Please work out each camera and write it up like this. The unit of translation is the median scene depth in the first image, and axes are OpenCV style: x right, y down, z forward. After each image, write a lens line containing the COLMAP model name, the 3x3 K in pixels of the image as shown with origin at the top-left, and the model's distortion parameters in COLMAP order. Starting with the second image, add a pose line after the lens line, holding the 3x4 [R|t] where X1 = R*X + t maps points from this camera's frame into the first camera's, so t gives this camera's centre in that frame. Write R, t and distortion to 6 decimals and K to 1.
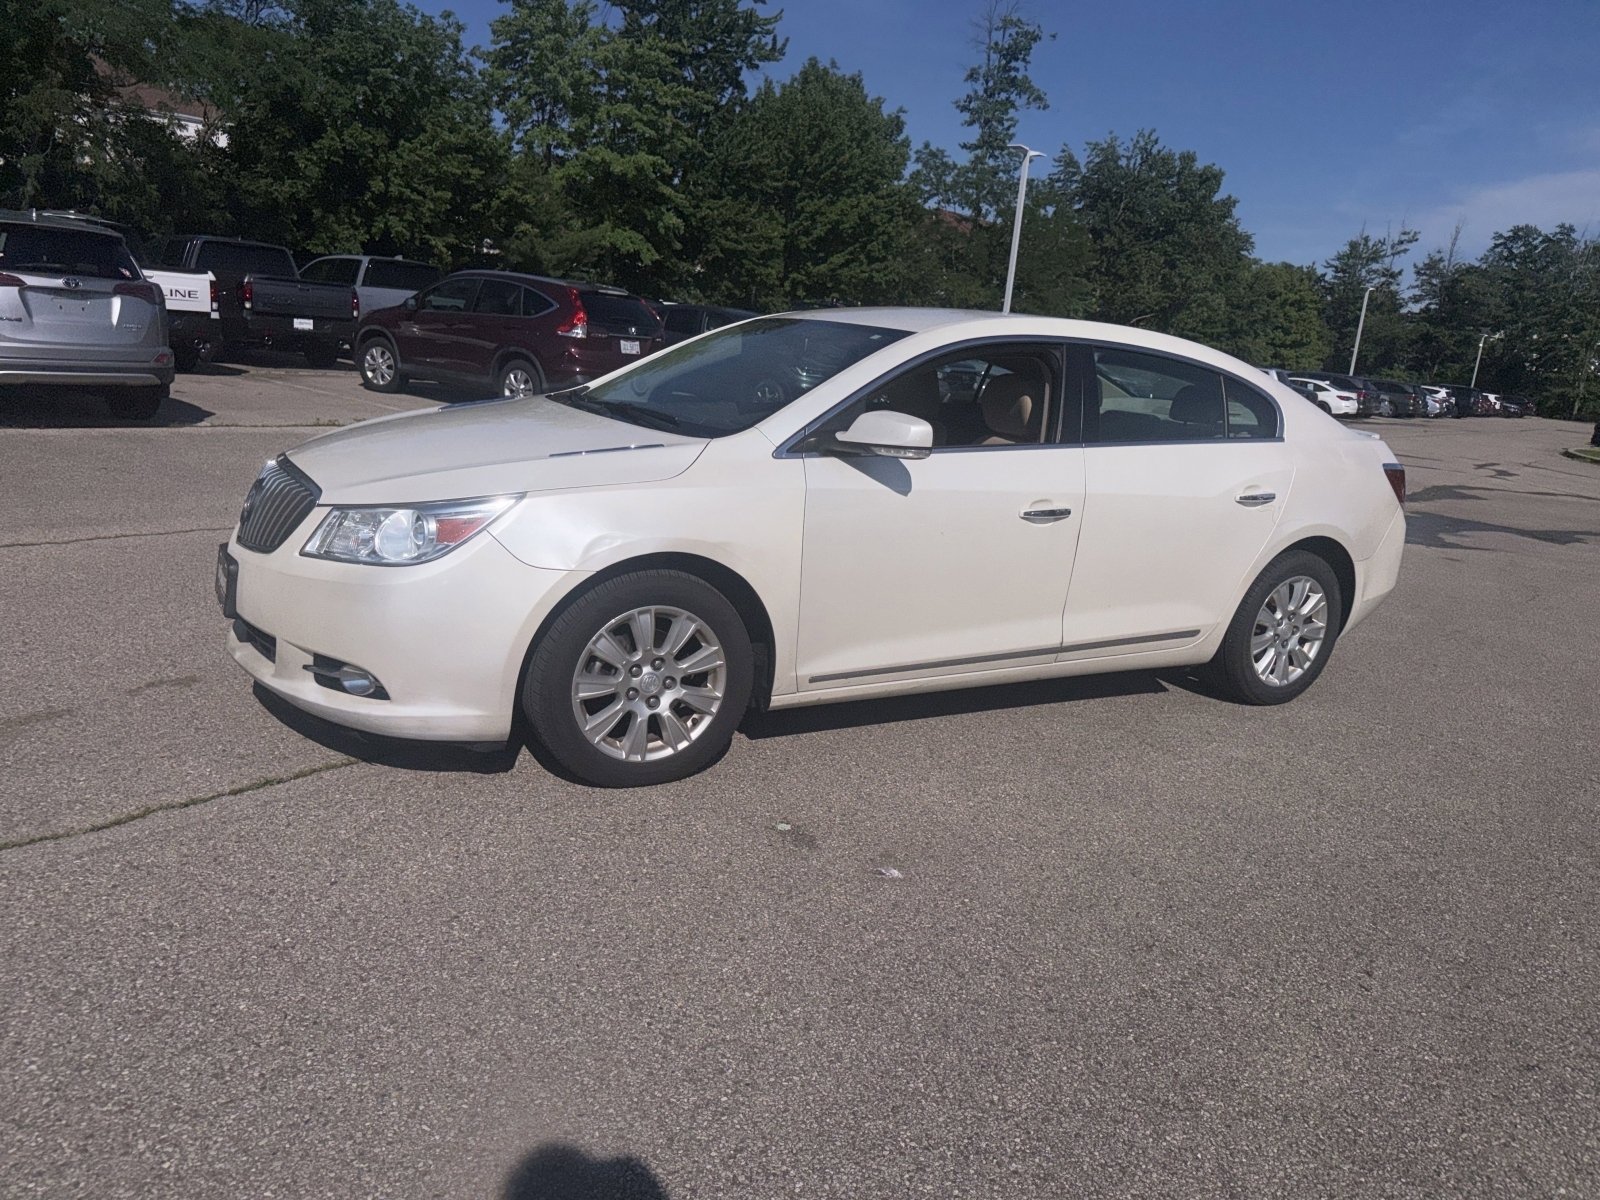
lens RADIAL K [[1100.6, 0, 788.0], [0, 1100.6, 621.4], [0, 0, 1]] dist [0.028632, -0.033255]
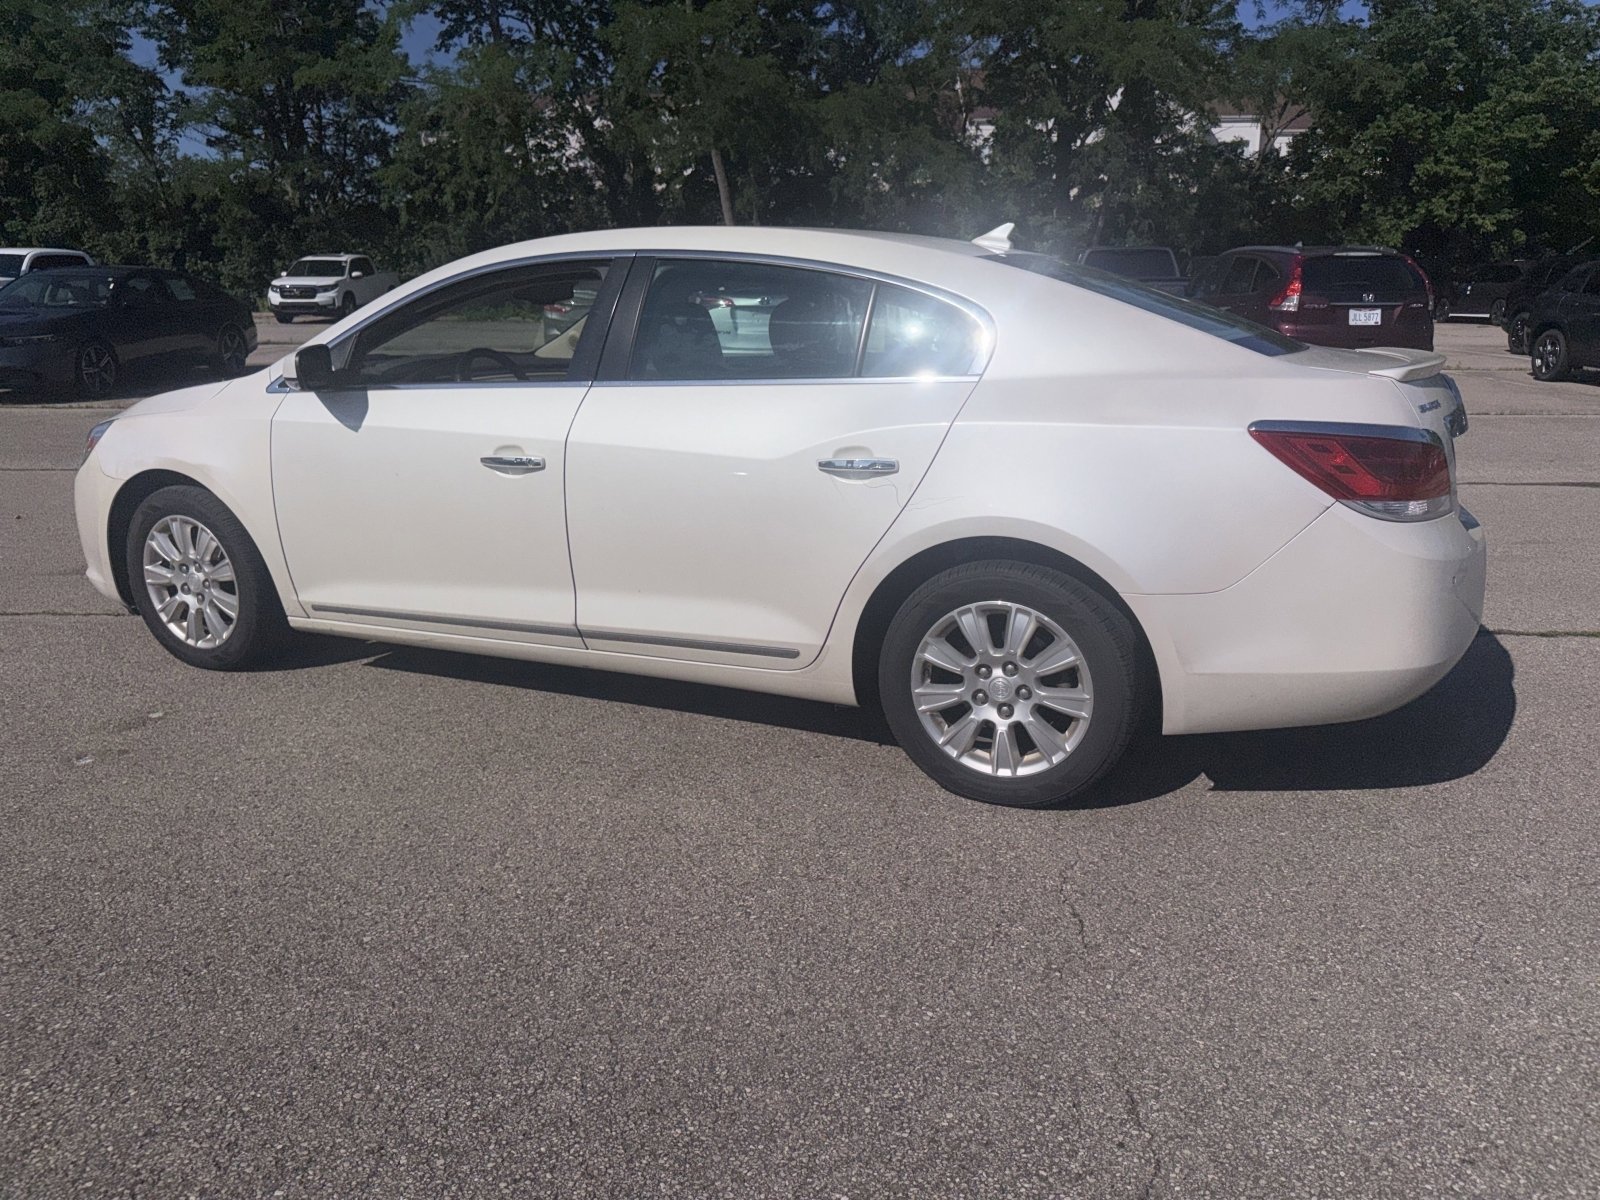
lens RADIAL K [[1138.0, 0, 836.9], [0, 1138.0, 601.5], [0, 0, 1]] dist [0.006419, -0.012174]
pose [[0.614137, 0.123084, -0.779542, 0.104222], [-0.146207, 0.988409, 0.040878, -0.006160], [0.775538, 0.088870, 0.625015, 0.063104]]
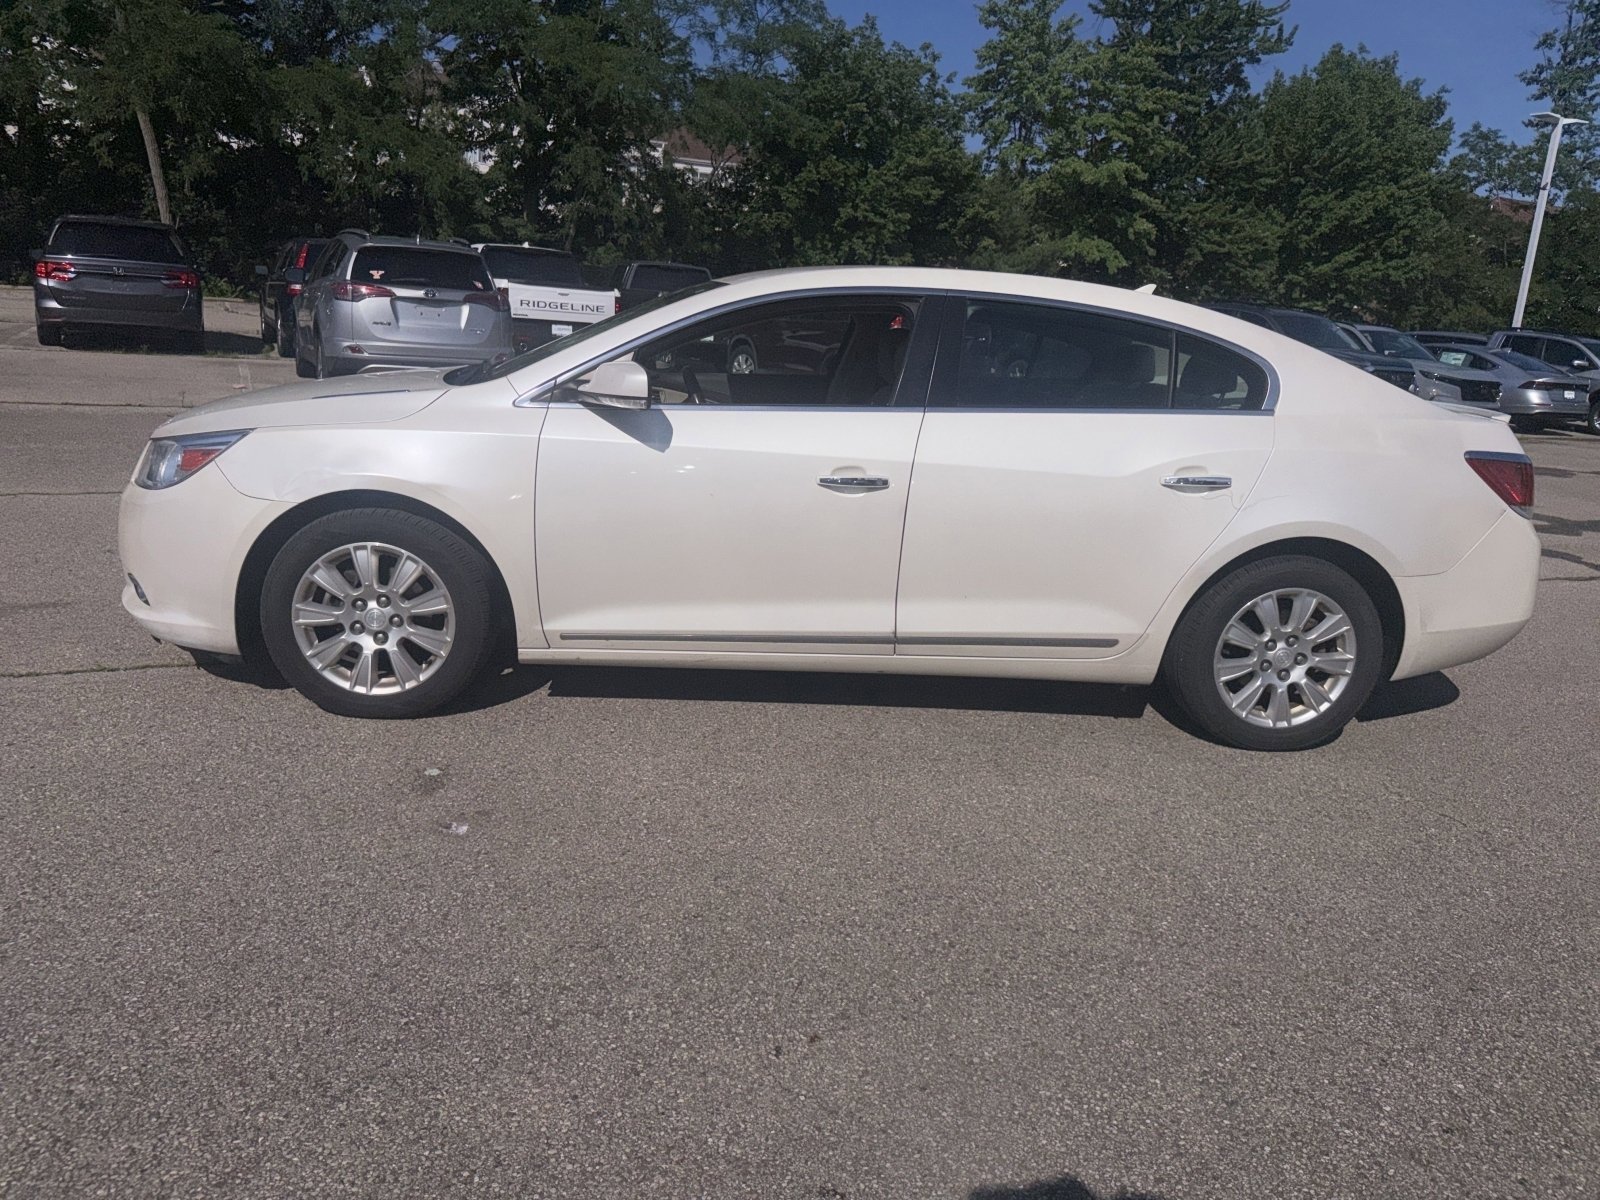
lens RADIAL K [[1110.0, 0, 796.9], [0, 1110.0, 570.0], [0, 0, 1]] dist [0.077083, -0.129266]
pose [[0.908744, 0.069467, -0.411532, 0.054581], [-0.094135, 0.994757, -0.039952, 0.001284], [0.406600, 0.075046, 0.910519, 0.016197]]
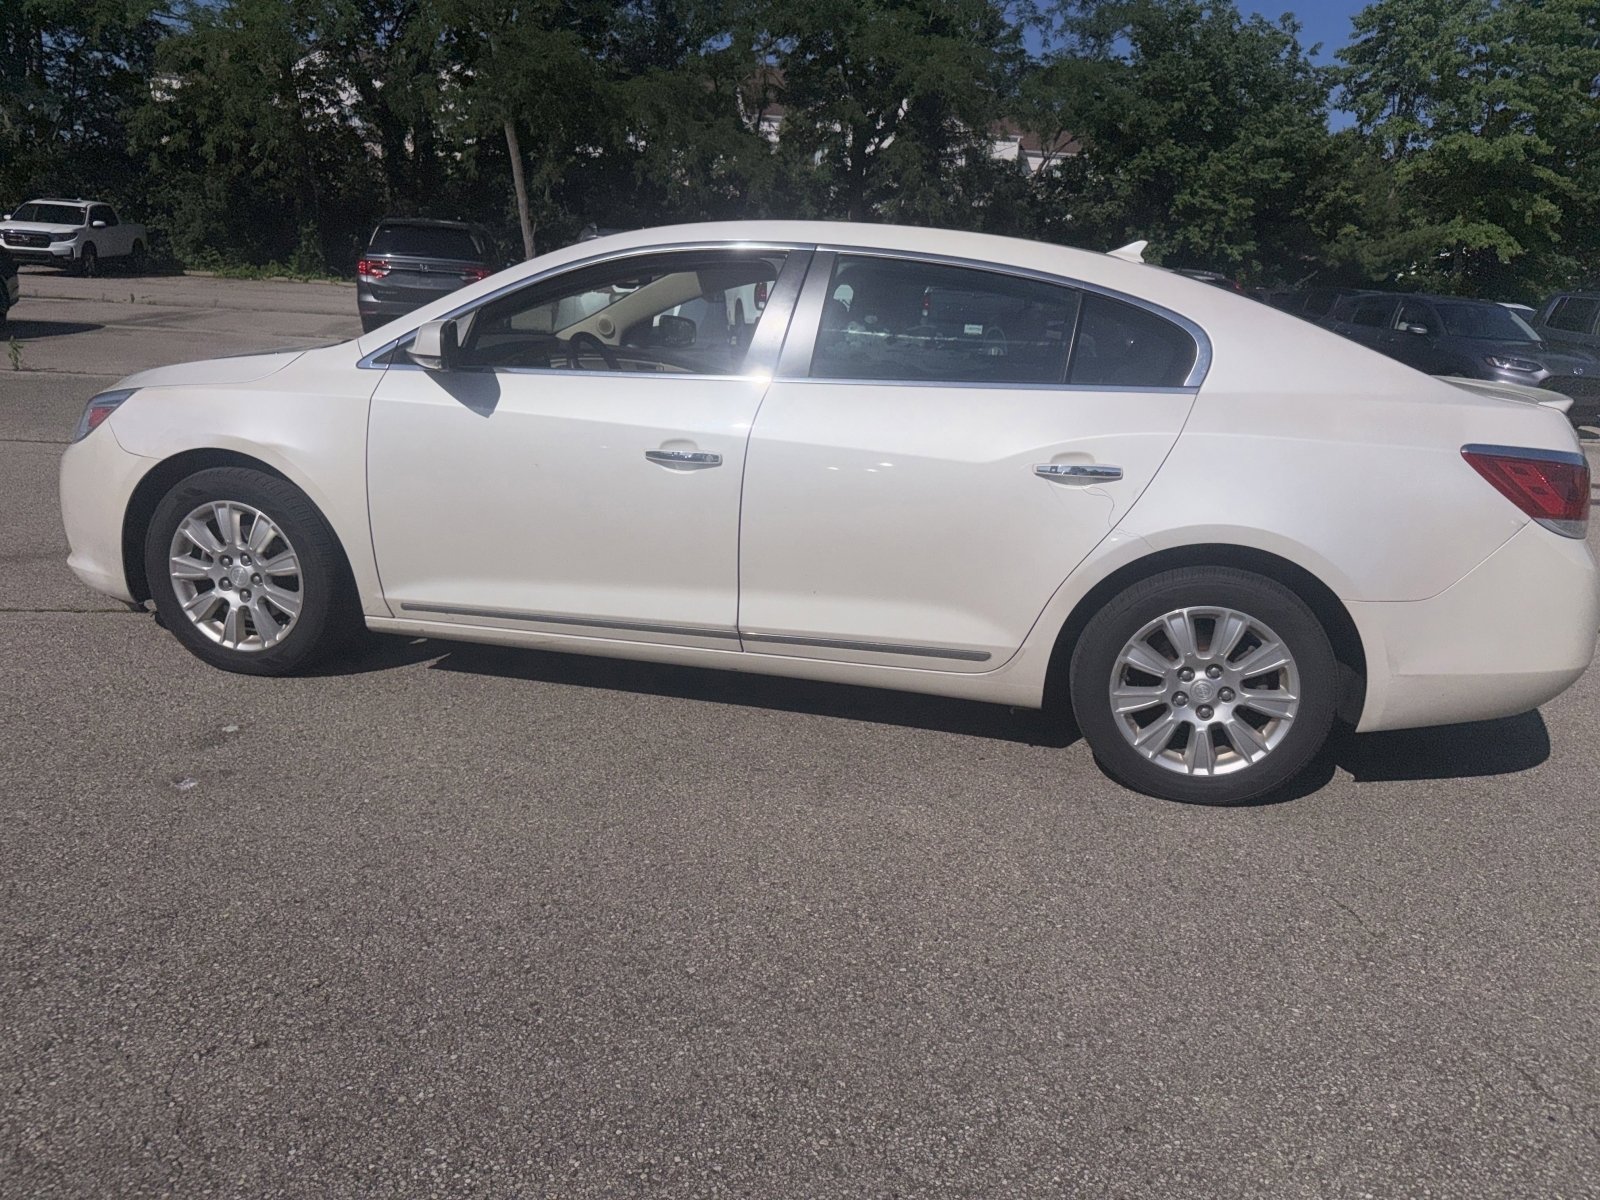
lens RADIAL K [[1127.8, 0, 839.8], [0, 1127.8, 592.6], [0, 0, 1]] dist [0.005108, -0.010214]
pose [[0.763381, 0.129042, -0.632928, 0.082364], [-0.157882, 0.987398, 0.010889, -0.002547], [0.626357, 0.091615, 0.774134, 0.042843]]
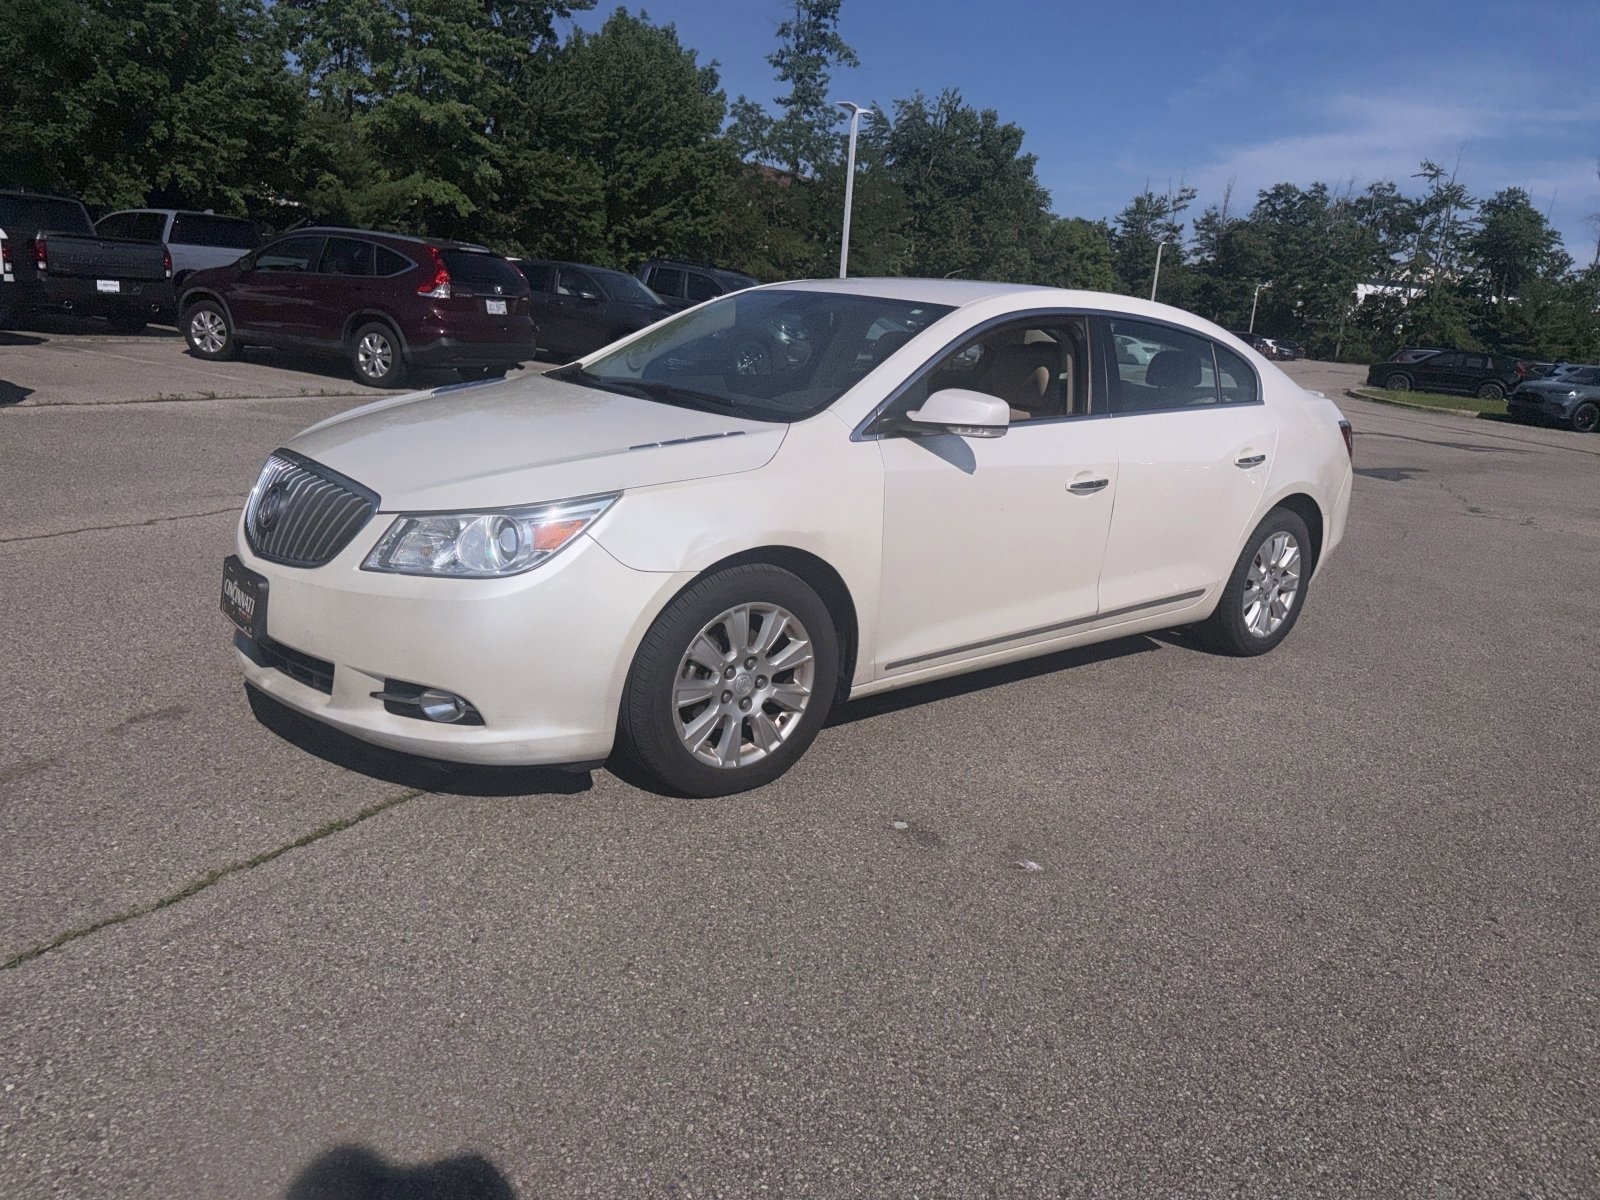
lens RADIAL K [[1103.6, 0, 805.9], [0, 1103.6, 579.8], [0, 0, 1]] dist [0.025165, -0.025262]
pose [[0.984323, -0.052066, 0.168514, -0.018653], [0.051418, 0.998643, 0.008209, -0.003142], [-0.168712, 0.000584, 0.985665, 0.004689]]
